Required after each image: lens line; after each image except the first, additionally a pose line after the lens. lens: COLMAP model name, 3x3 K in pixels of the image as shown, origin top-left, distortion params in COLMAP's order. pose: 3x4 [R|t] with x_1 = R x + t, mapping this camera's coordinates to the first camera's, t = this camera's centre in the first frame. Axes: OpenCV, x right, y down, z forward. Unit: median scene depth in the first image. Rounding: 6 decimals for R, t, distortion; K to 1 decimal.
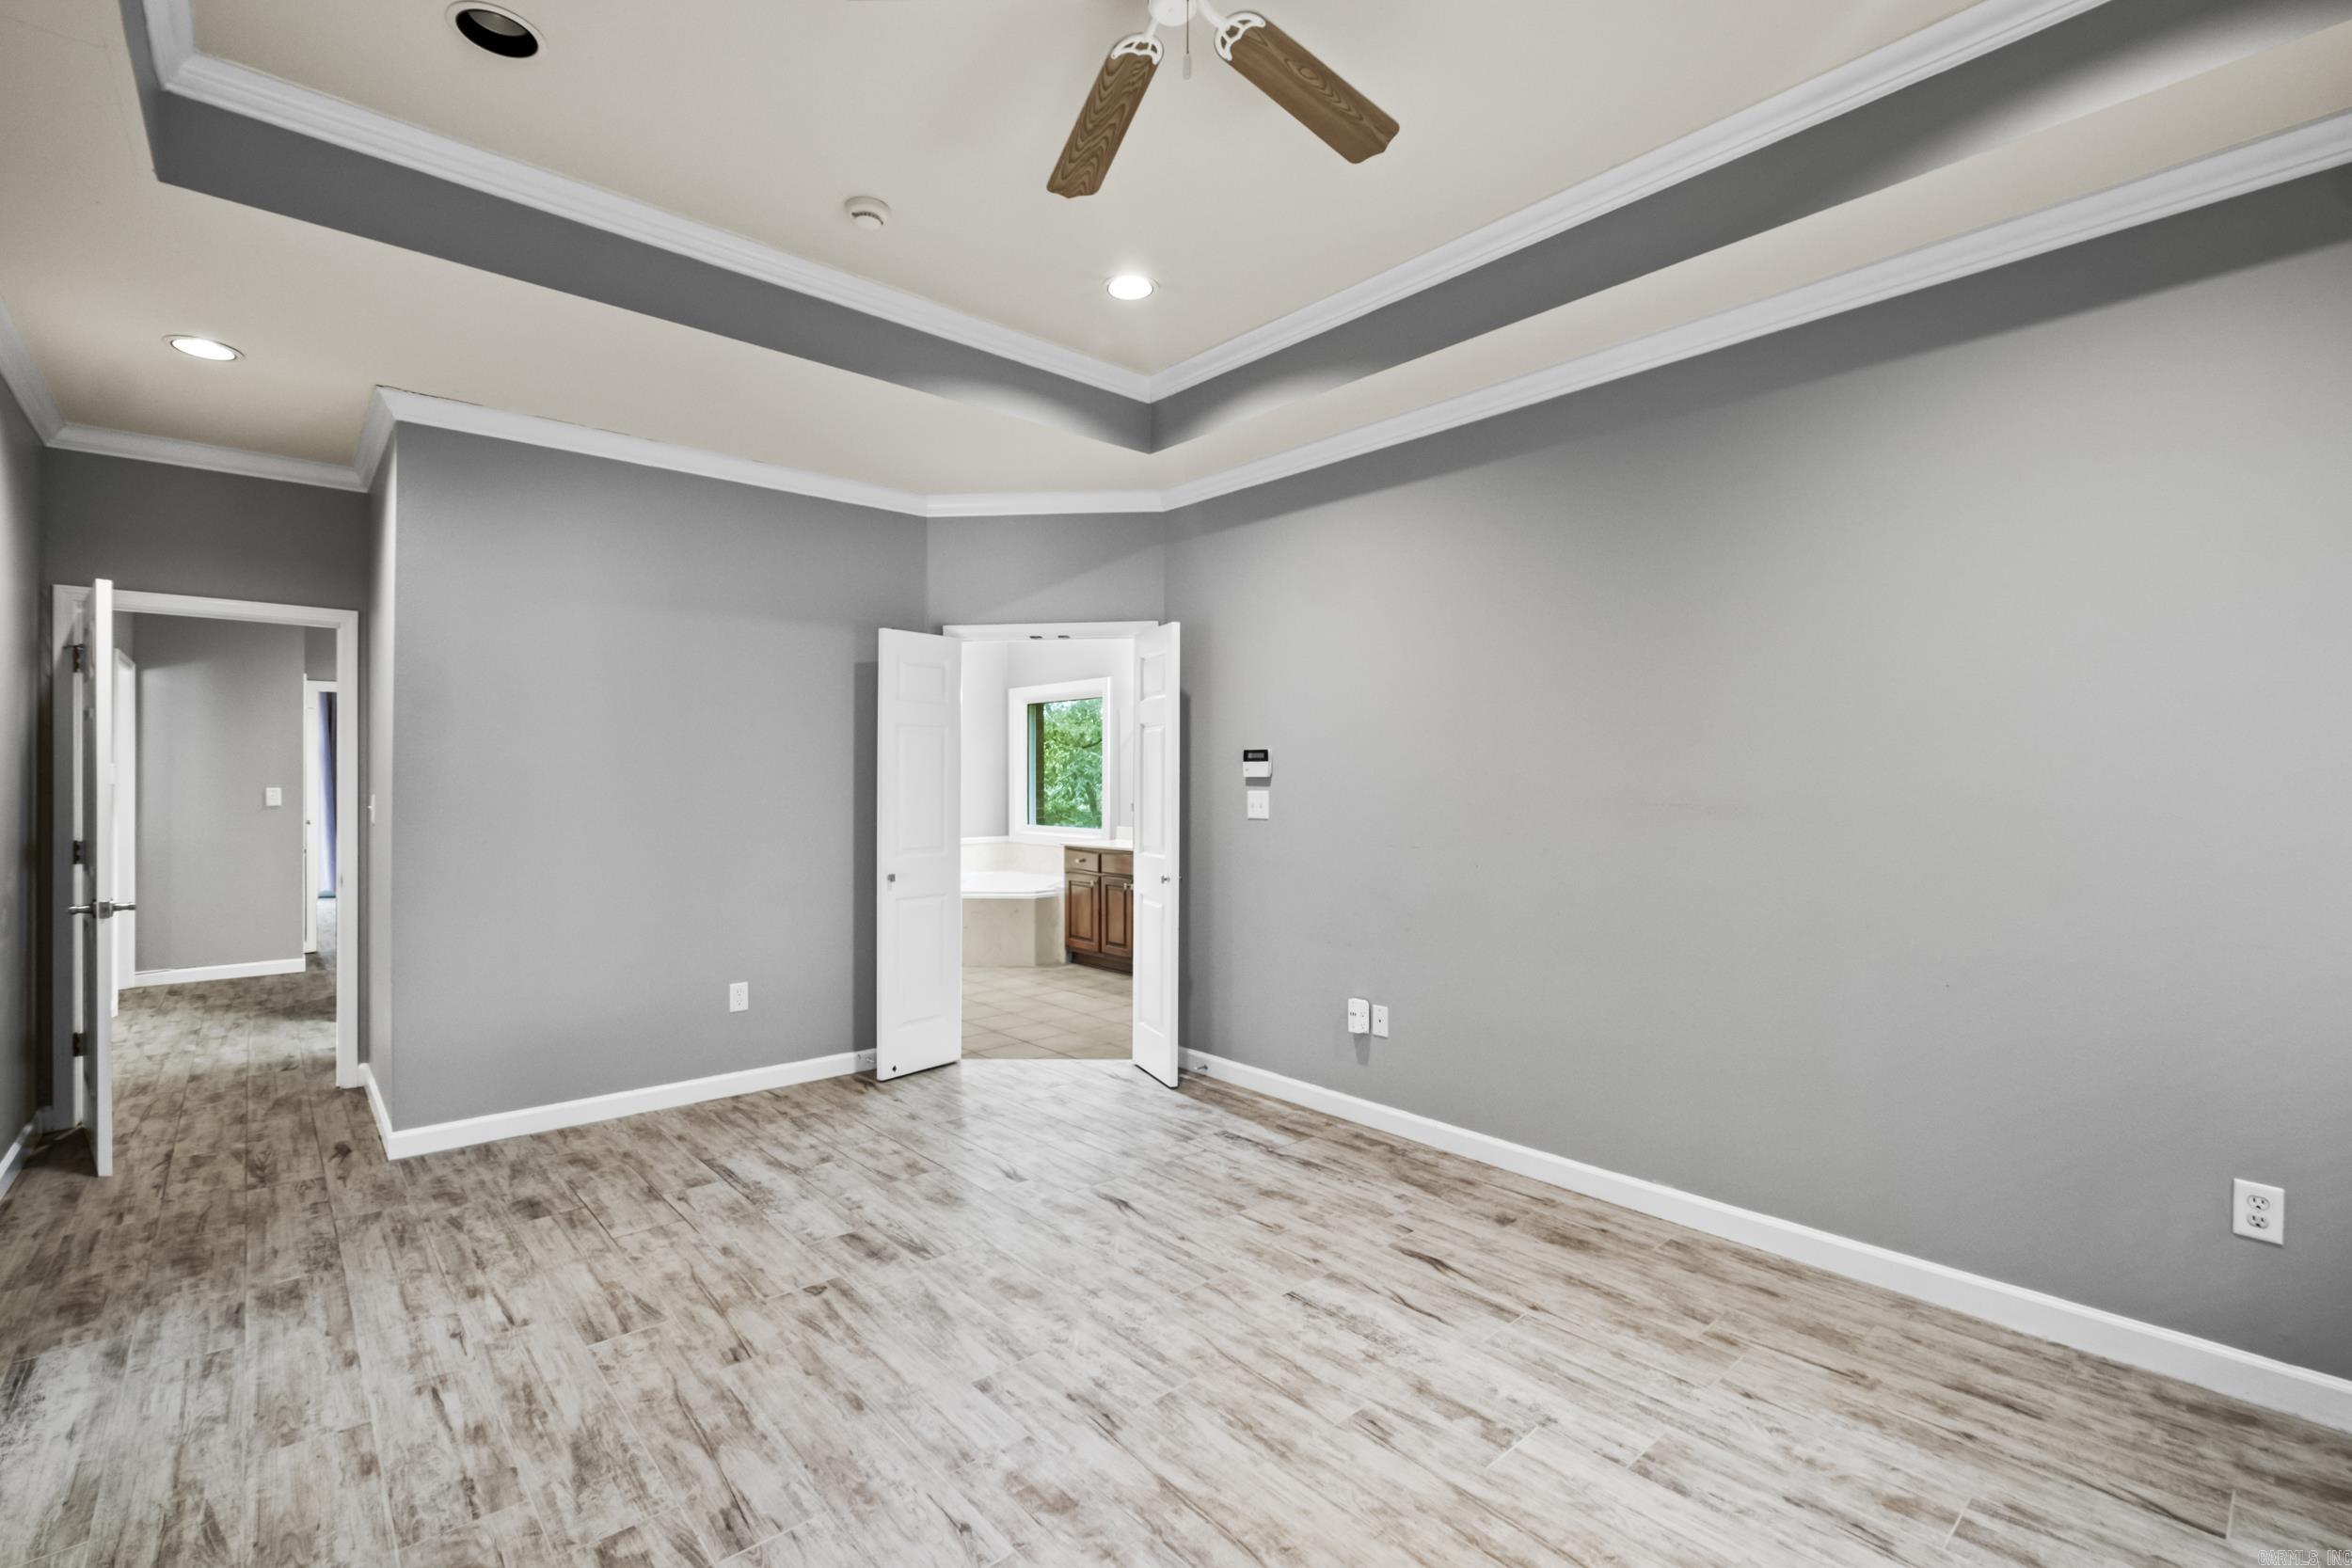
lens RADIAL K [[1036.7, 0, 1164.8], [0, 1036.7, 779.5], [0, 0, 1]] dist [-0.008386, -0.000892]
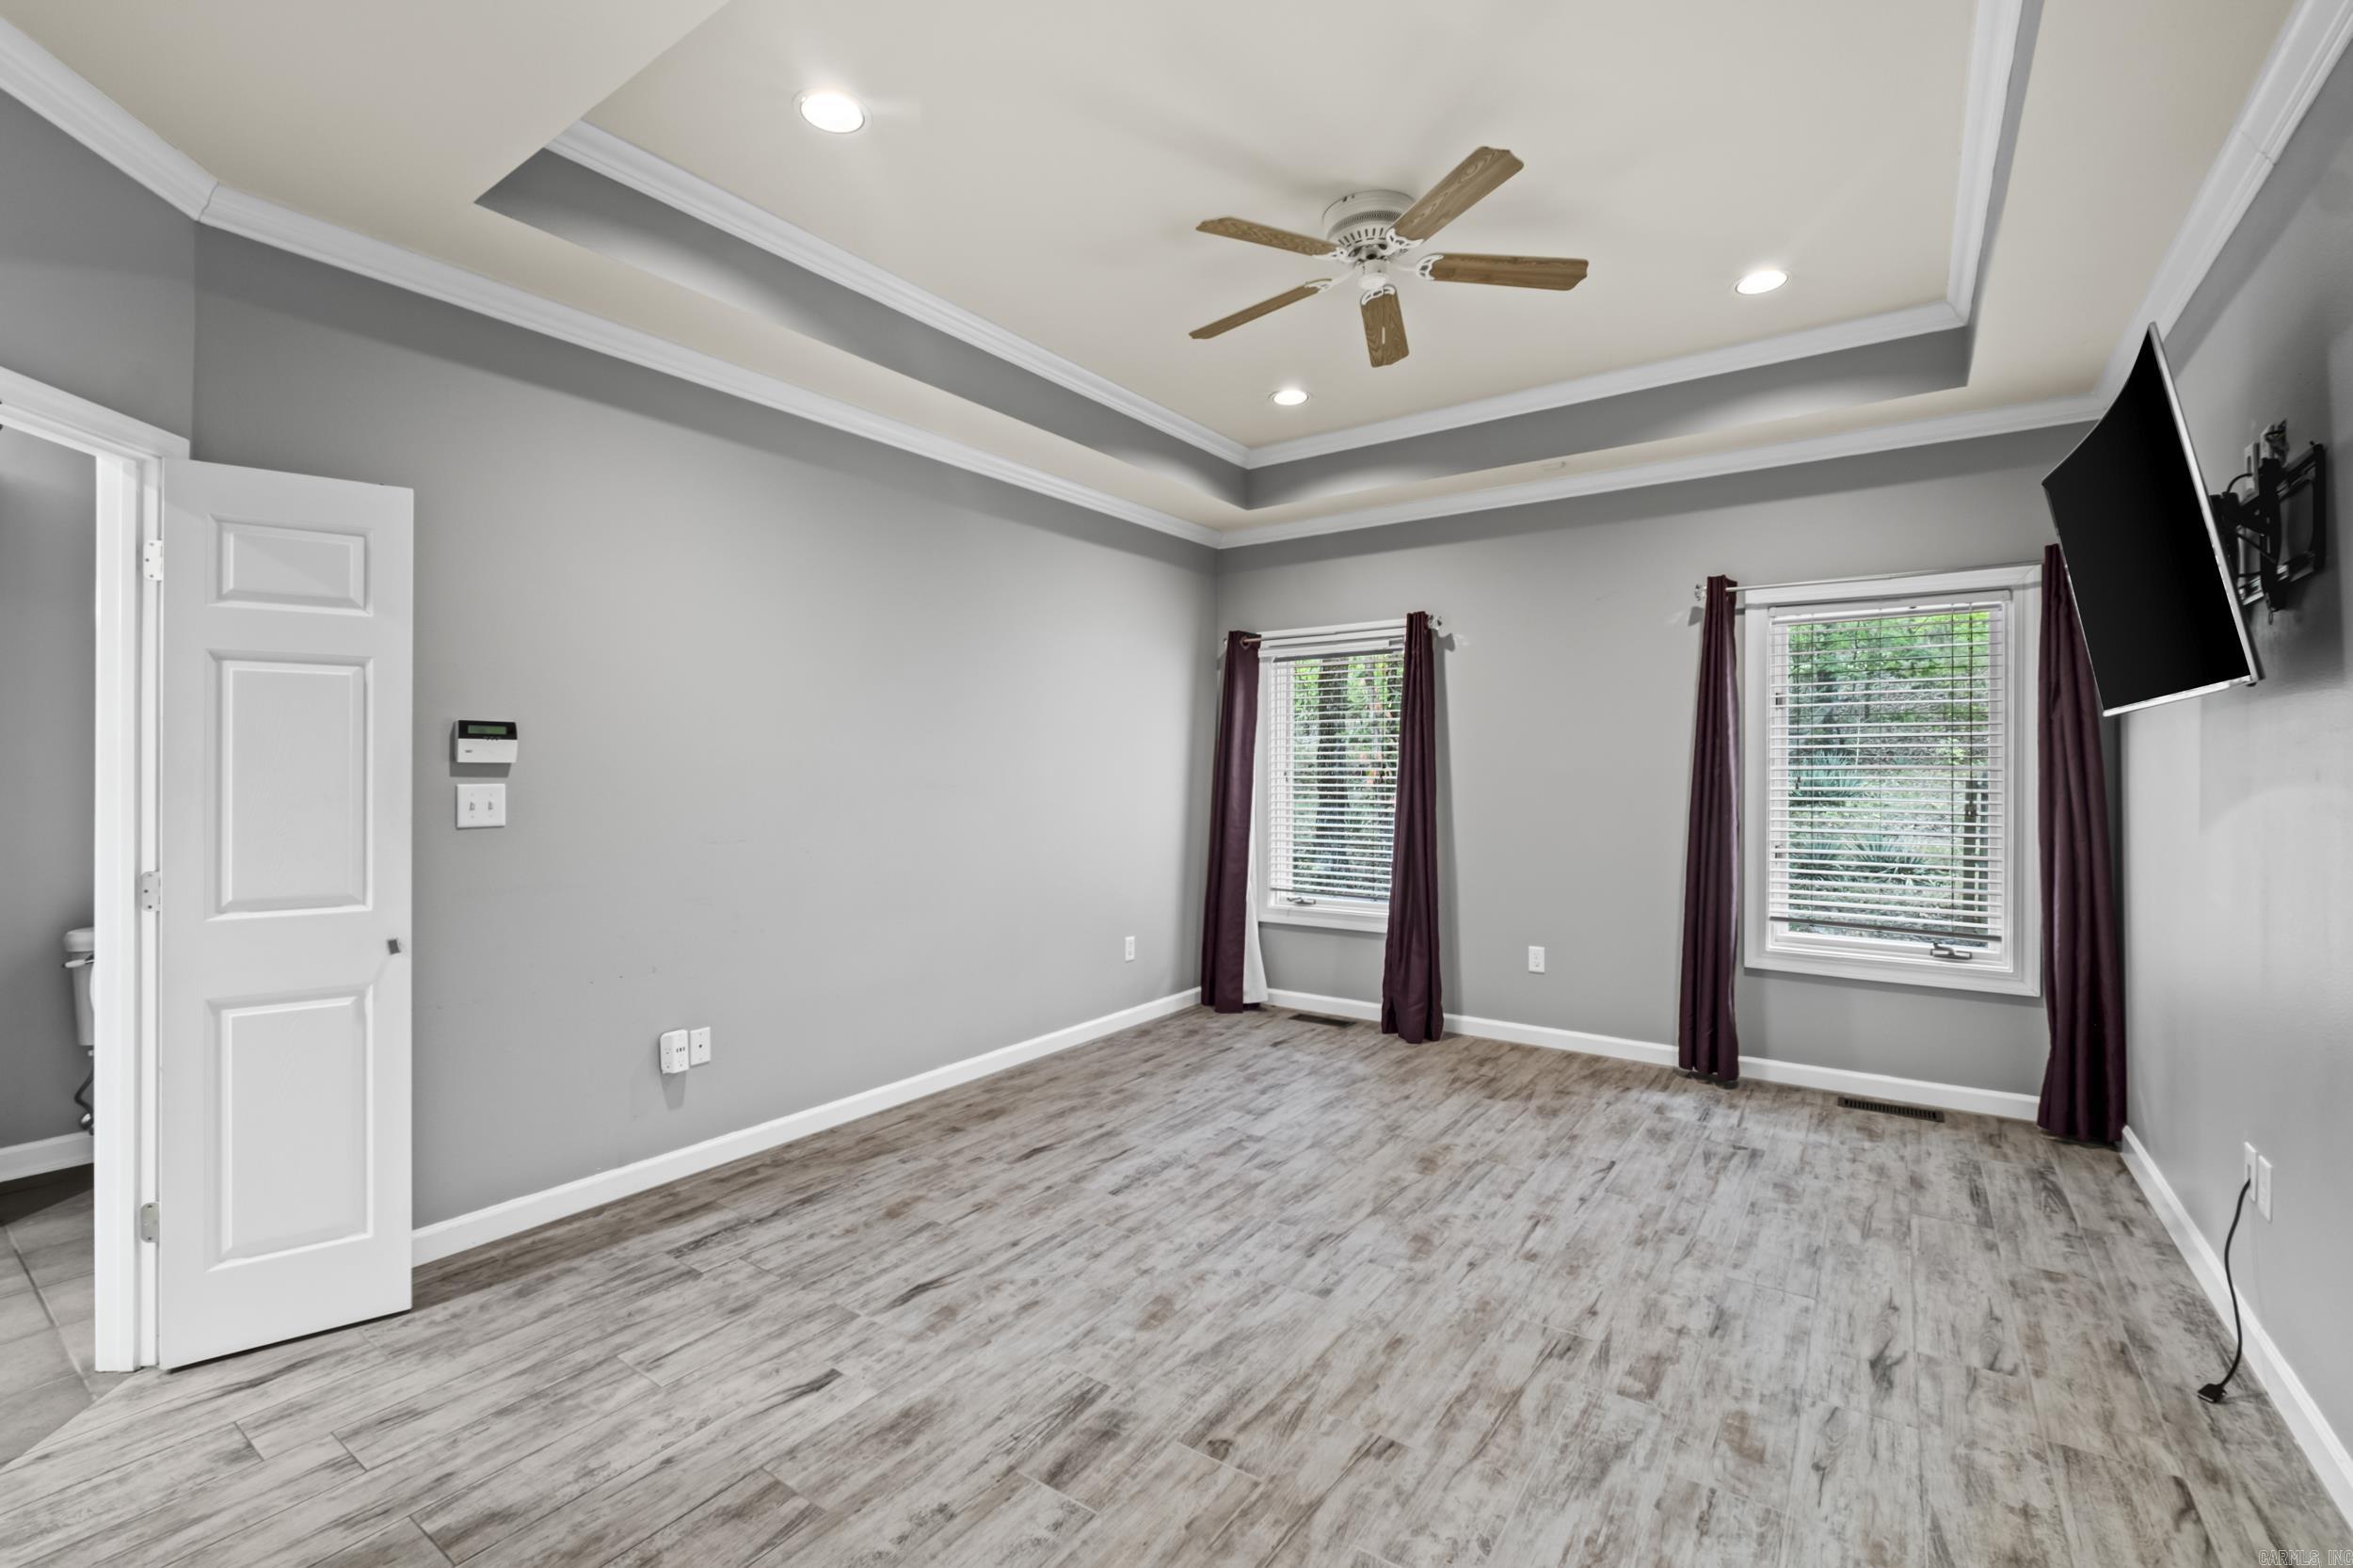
lens RADIAL K [[1037.2, 0, 1153.1], [0, 1037.2, 770.7], [0, 0, 1]] dist [-0.008386, -0.000892]
pose [[-0.226797, -0.003085, 0.973937, -1.032298], [-0.000251, 0.999995, 0.003109, 0.000646], [-0.973942, 0.000461, -0.226797, 1.190609]]
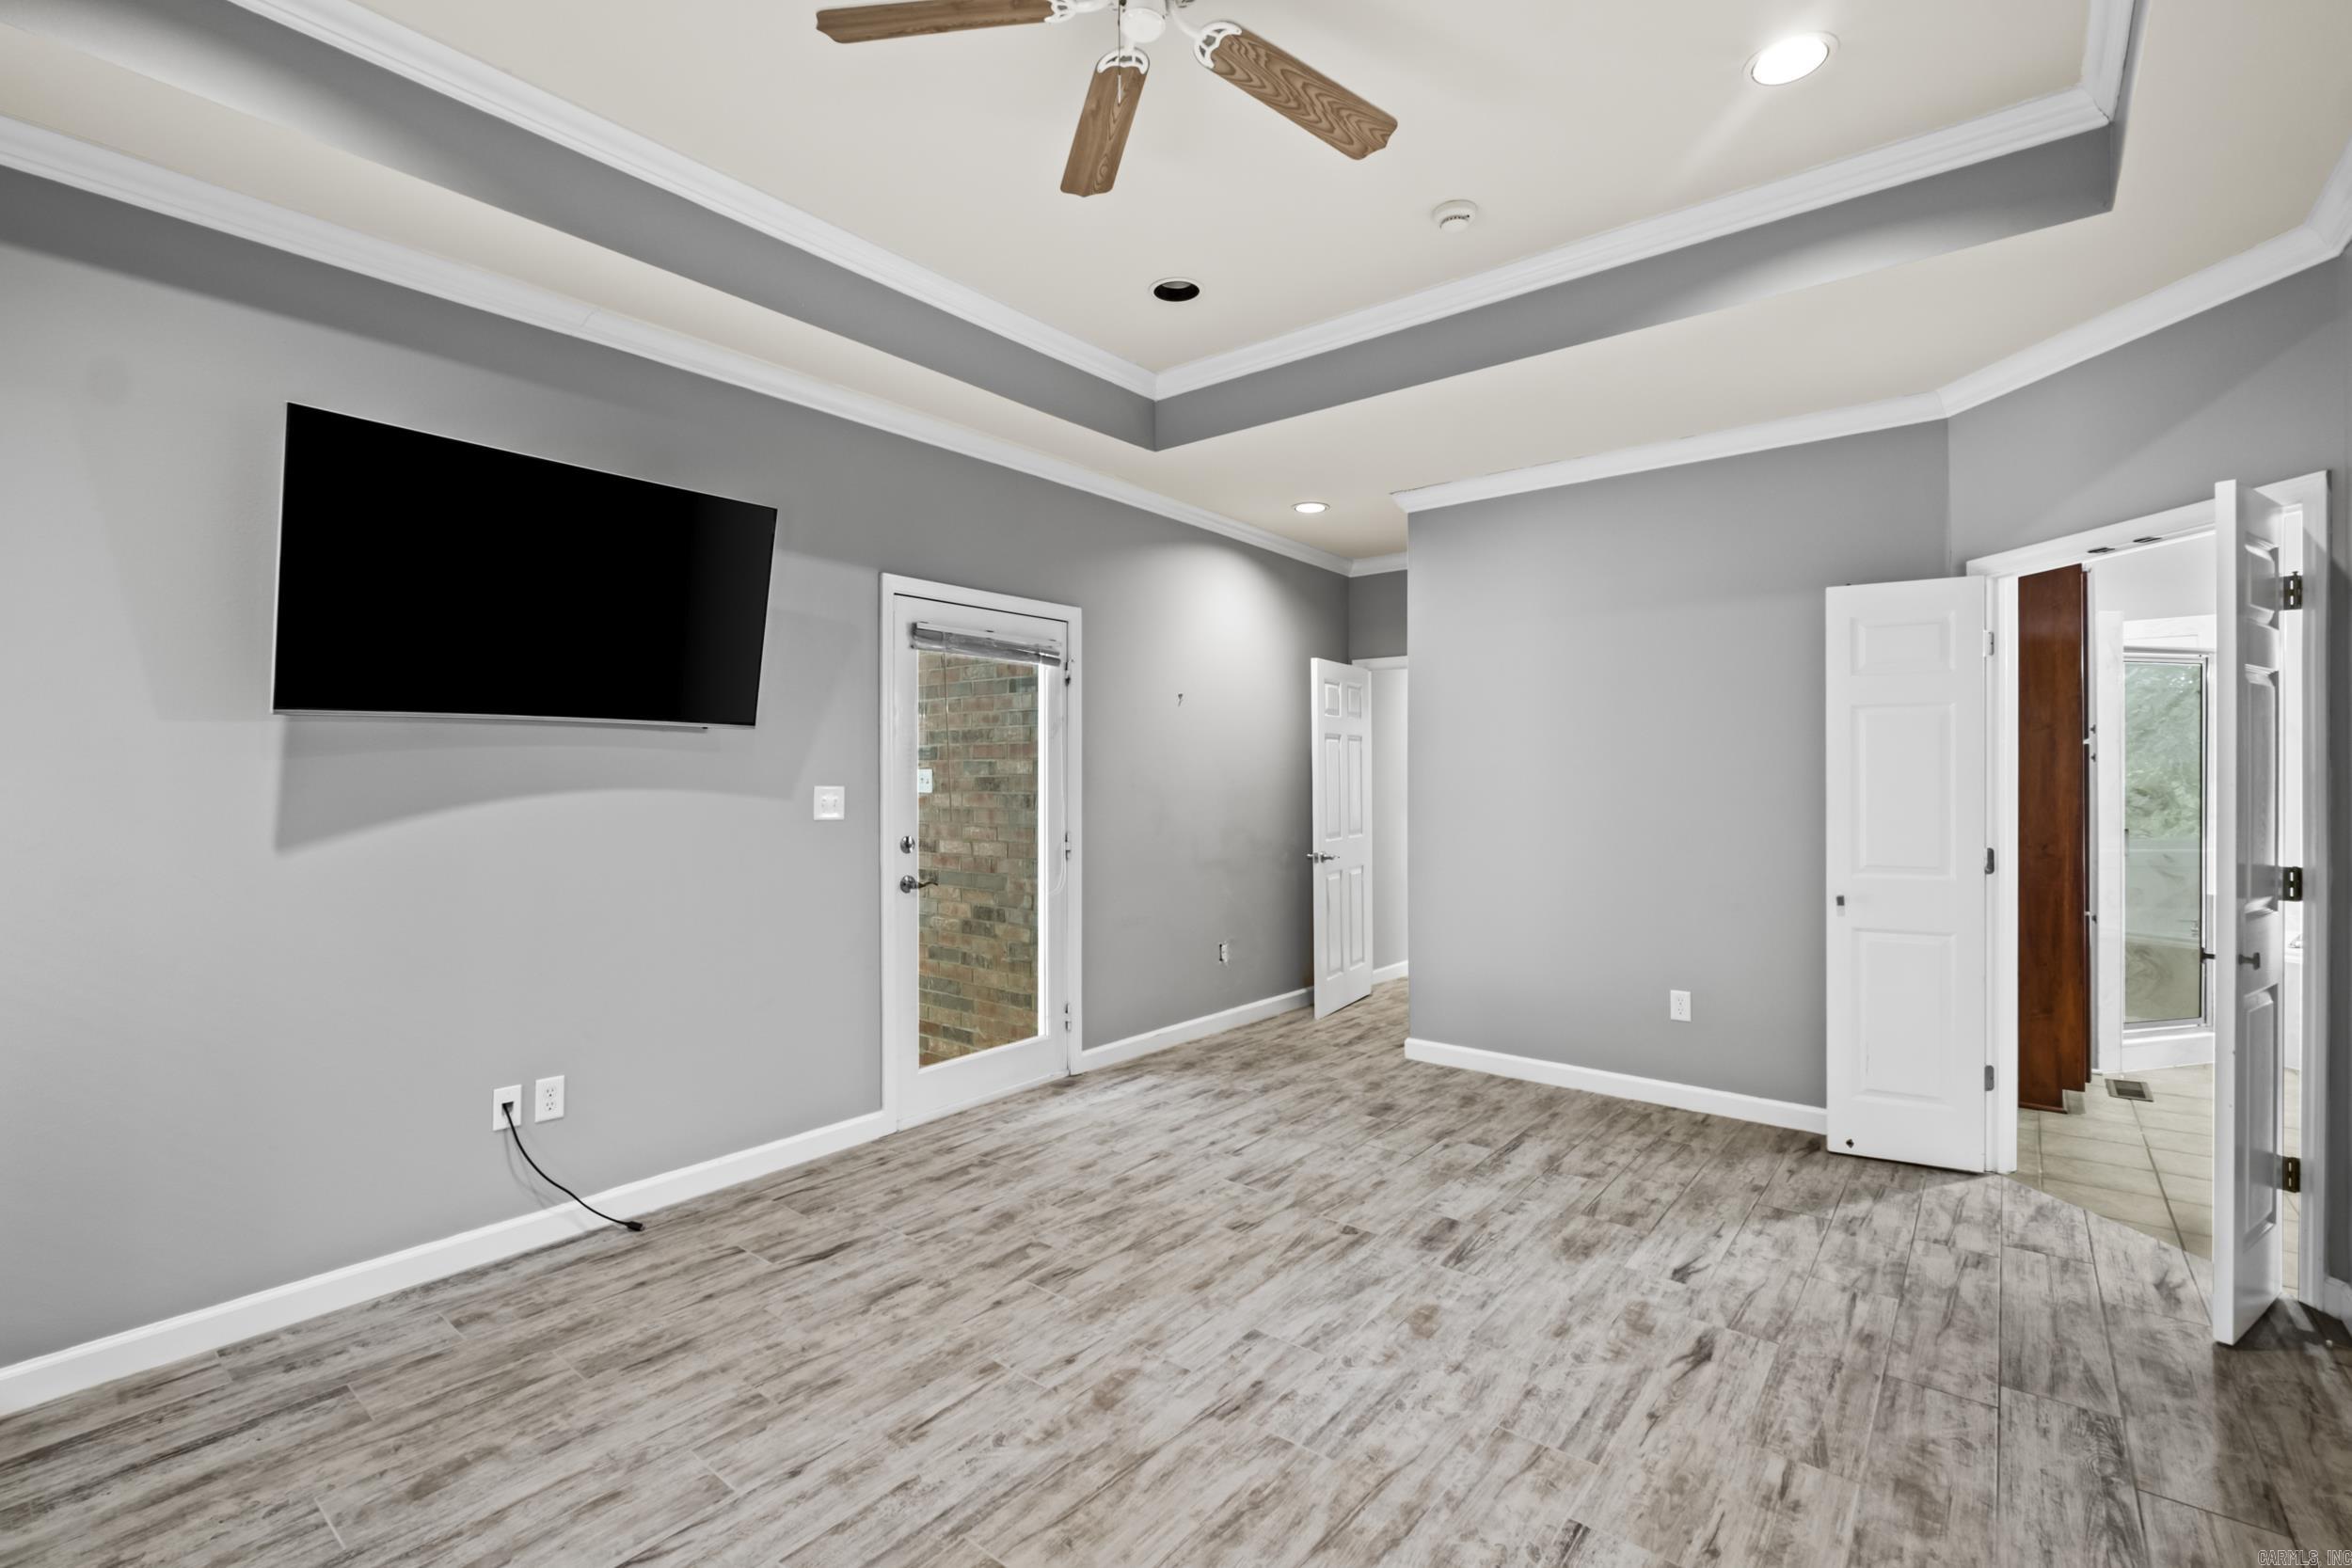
lens RADIAL K [[1036.7, 0, 1153.2], [0, 1036.7, 779.6], [0, 0, 1]] dist [-0.008386, -0.000892]
pose [[0.164121, -0.002597, -0.986437, 0.722909], [0.002967, 0.999993, -0.002139, 0.004957], [0.986436, -0.002576, 0.164127, 0.592809]]
